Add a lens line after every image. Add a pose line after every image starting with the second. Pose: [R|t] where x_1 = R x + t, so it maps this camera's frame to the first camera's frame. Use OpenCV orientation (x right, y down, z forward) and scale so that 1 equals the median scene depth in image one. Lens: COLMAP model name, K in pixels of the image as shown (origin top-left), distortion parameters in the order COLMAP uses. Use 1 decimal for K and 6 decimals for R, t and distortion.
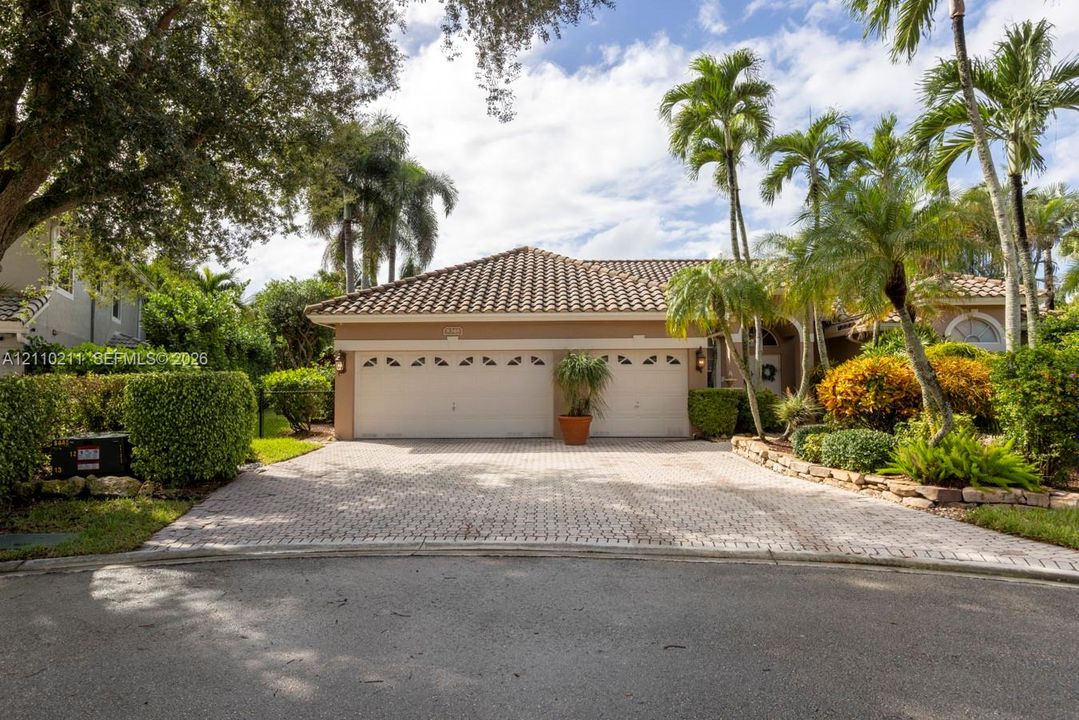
lens RADIAL K [[612.2, 0, 540.6], [0, 612.2, 361.0], [0, 0, 1]] dist [-0.004071, -0.001196]
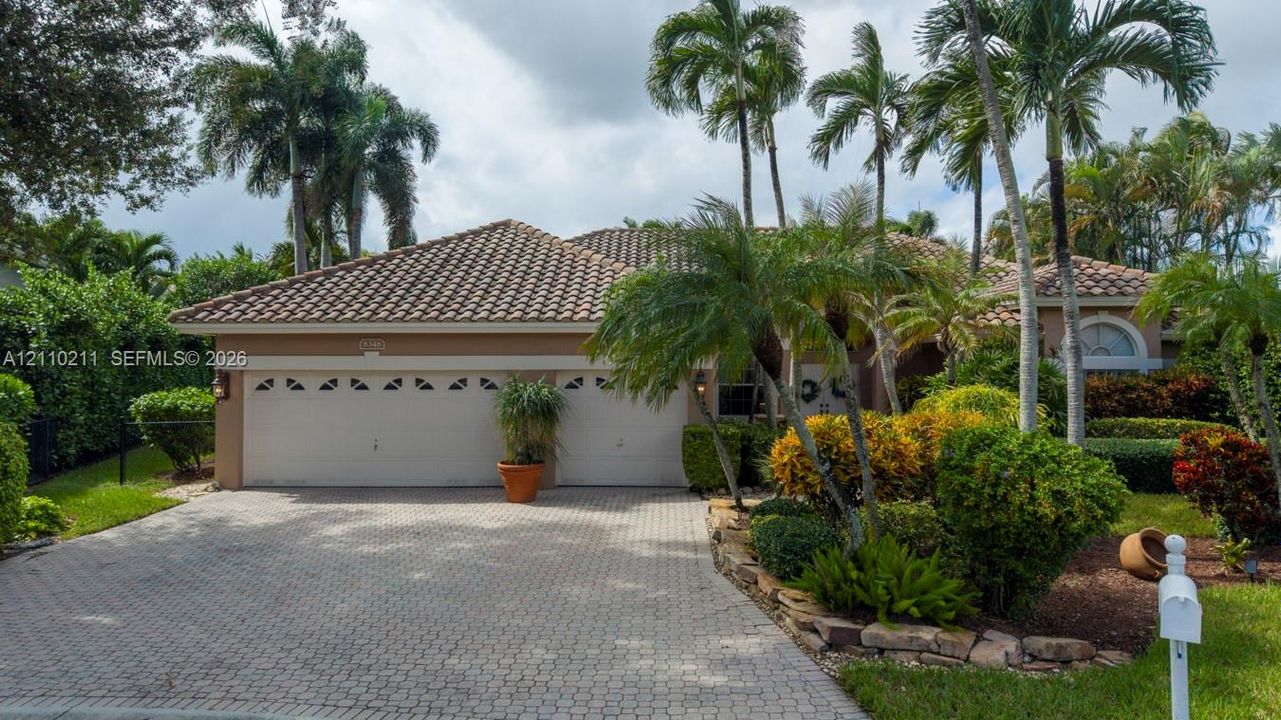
lens RADIAL K [[804.9, 0, 641.7], [0, 804.9, 364.9], [0, 0, 1]] dist [0.020236, -0.005533]
pose [[0.999849, 0.006178, -0.016250, 0.198772], [-0.005548, 0.999243, 0.038511, -0.062540], [0.016476, -0.038415, 0.999126, 0.019804]]
